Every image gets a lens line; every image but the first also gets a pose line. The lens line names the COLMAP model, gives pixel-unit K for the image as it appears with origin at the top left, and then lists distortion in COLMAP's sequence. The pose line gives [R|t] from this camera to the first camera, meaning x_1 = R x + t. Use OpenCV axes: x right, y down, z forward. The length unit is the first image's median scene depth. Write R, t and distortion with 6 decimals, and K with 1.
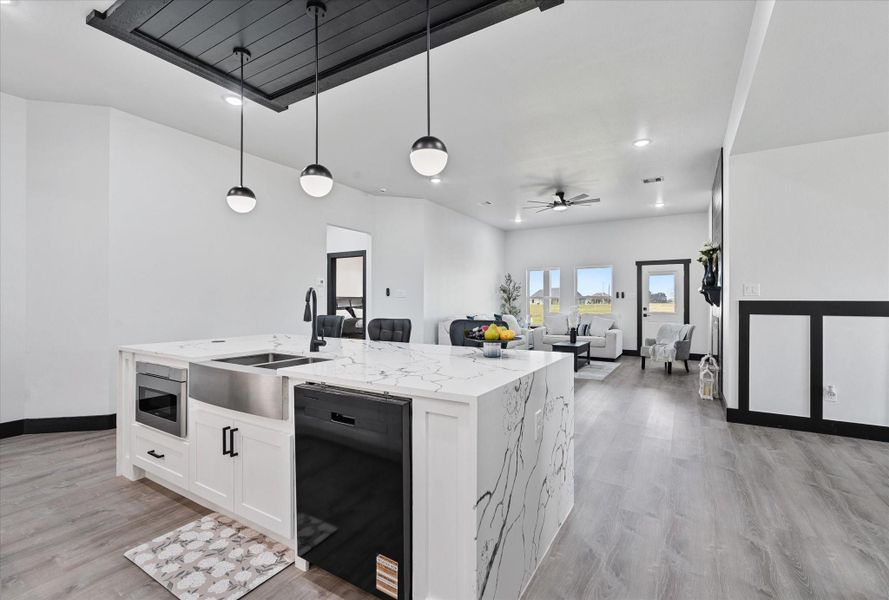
lens RADIAL K [[399.4, 0, 438.7], [0, 399.4, 302.0], [0, 0, 1]] dist [-0.005026, -0.000920]
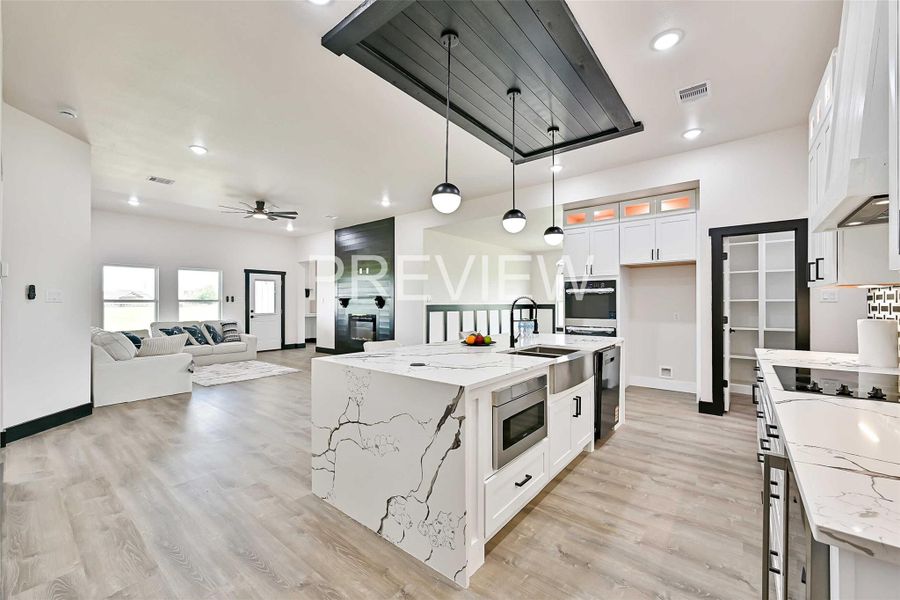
lens RADIAL K [[356.6, 0, 455.3], [0, 356.6, 302.3], [0, 0, 1]] dist [-0.002738, 0.000582]
pose [[0.123837, -0.002203, 0.992300, -1.589794], [0.003406, 0.999993, 0.001795, -0.031214], [-0.992297, 0.003158, 0.123844, 1.084189]]
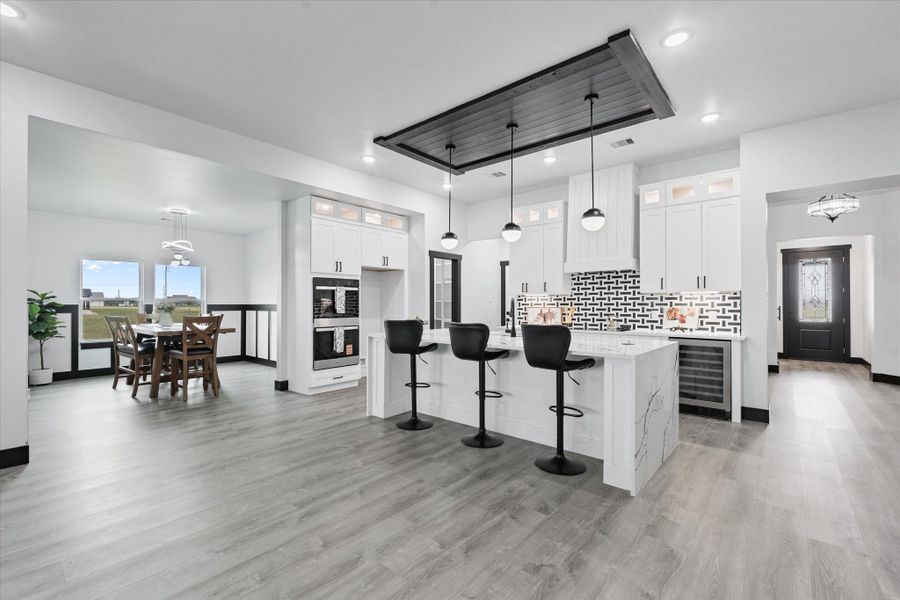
lens RADIAL K [[393.5, 0, 449.2], [0, 393.5, 302.3], [0, 0, 1]] dist [-0.007680, 0.000443]
pose [[-0.986824, -0.003071, 0.161769, -0.322043], [-0.003827, 0.999983, -0.004361, -0.009275], [-0.161753, -0.004923, -0.986819, 2.730063]]
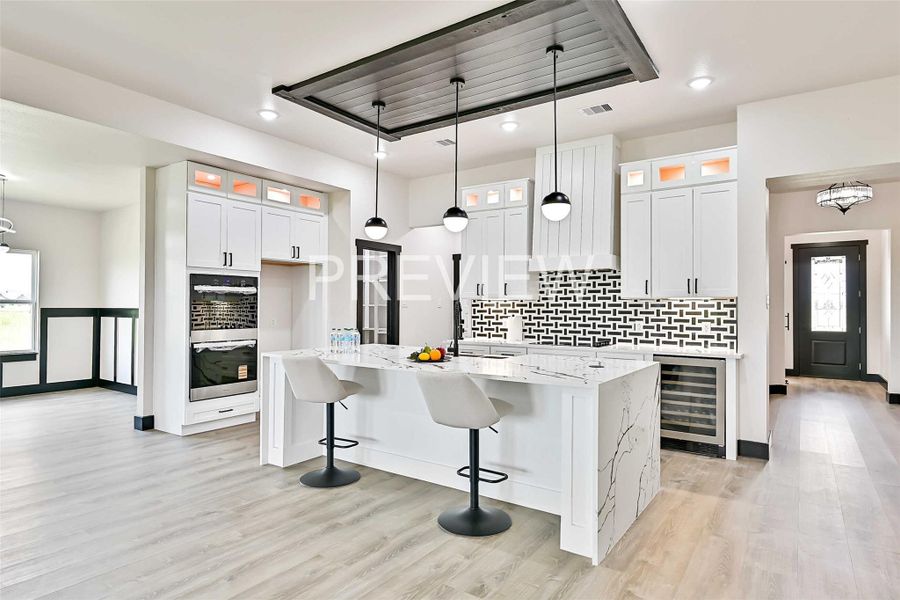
lens RADIAL K [[509.0, 0, 453.8], [0, 509.0, 301.7], [0, 0, 1]] dist [-0.005425, -0.000805]
pose [[-0.998470, -0.008316, 0.054675, -0.399712], [-0.008763, 0.999930, -0.007944, -0.034823], [-0.054606, -0.008411, -0.998473, 2.687948]]
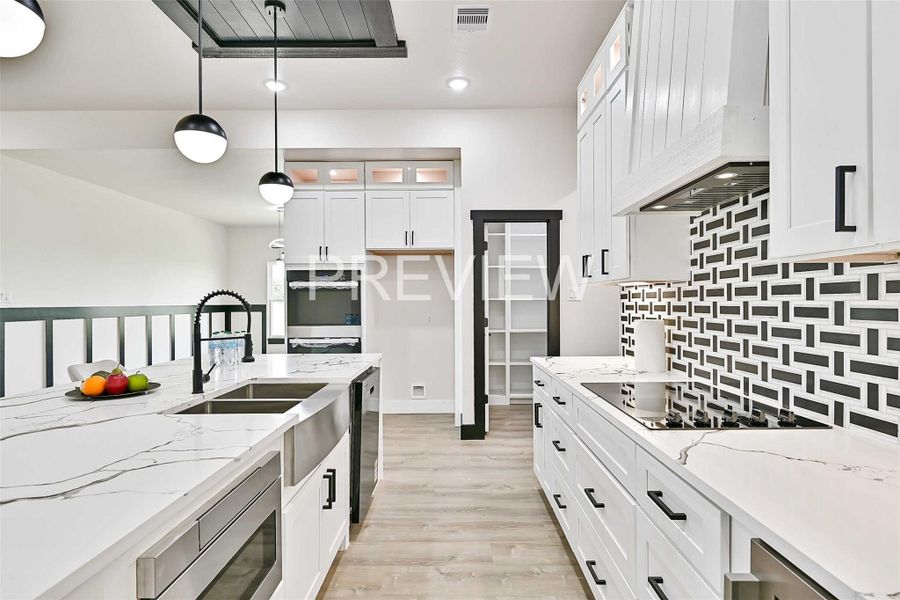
lens RADIAL K [[461.7, 0, 454.6], [0, 461.7, 300.9], [0, 0, 1]] dist [-0.005339, -0.000417]
pose [[-0.520991, -0.000437, 0.853562, -1.241074], [0.003948, 0.999988, 0.002922, -0.031170], [-0.853553, 0.004892, -0.520983, 1.076630]]
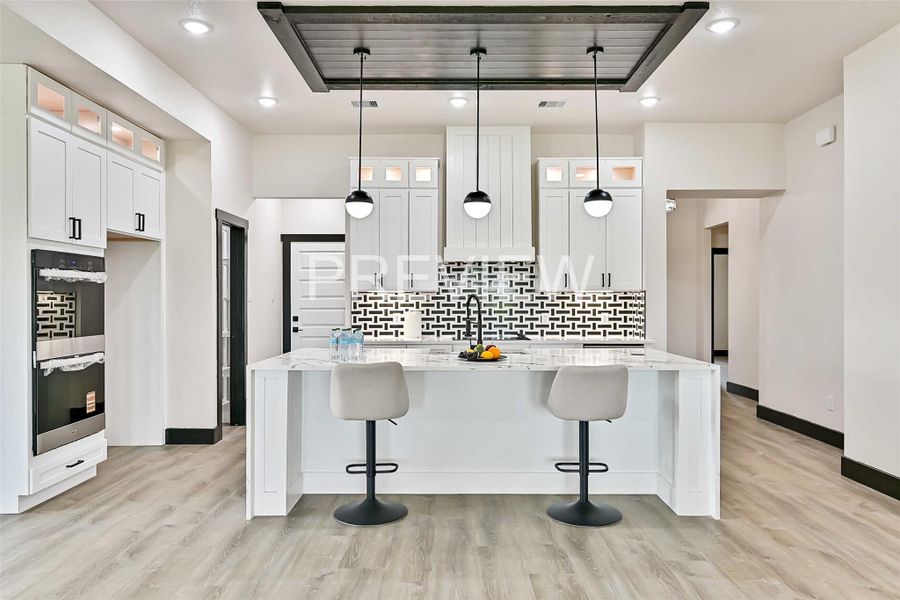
lens RADIAL K [[614.1, 0, 455.2], [0, 614.1, 300.0], [0, 0, 1]] dist [-0.005998, 0.000704]
pose [[-0.852293, -0.003258, -0.523055, 0.694831], [-0.003009, 0.999995, -0.001327, -0.029221], [0.523057, 0.000443, -0.852298, 2.551349]]
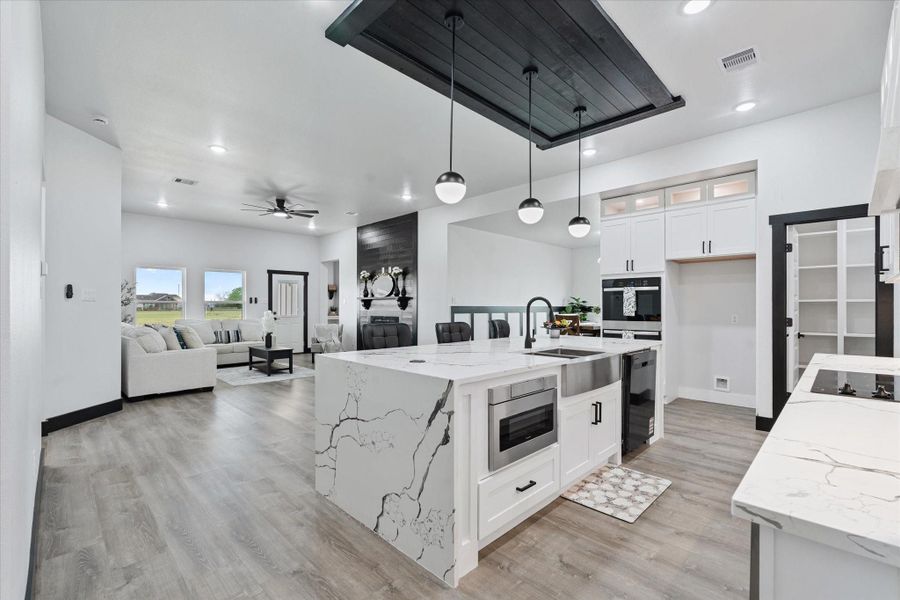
lens RADIAL K [[393.5, 0, 450.6], [0, 393.5, 307.0], [0, 0, 1]] dist [-0.007680, 0.000443]
pose [[0.232676, -0.003243, 0.972549, -1.620052], [0.001642, 0.999994, 0.002942, -0.007803], [-0.972553, 0.000912, 0.232680, 0.989624]]
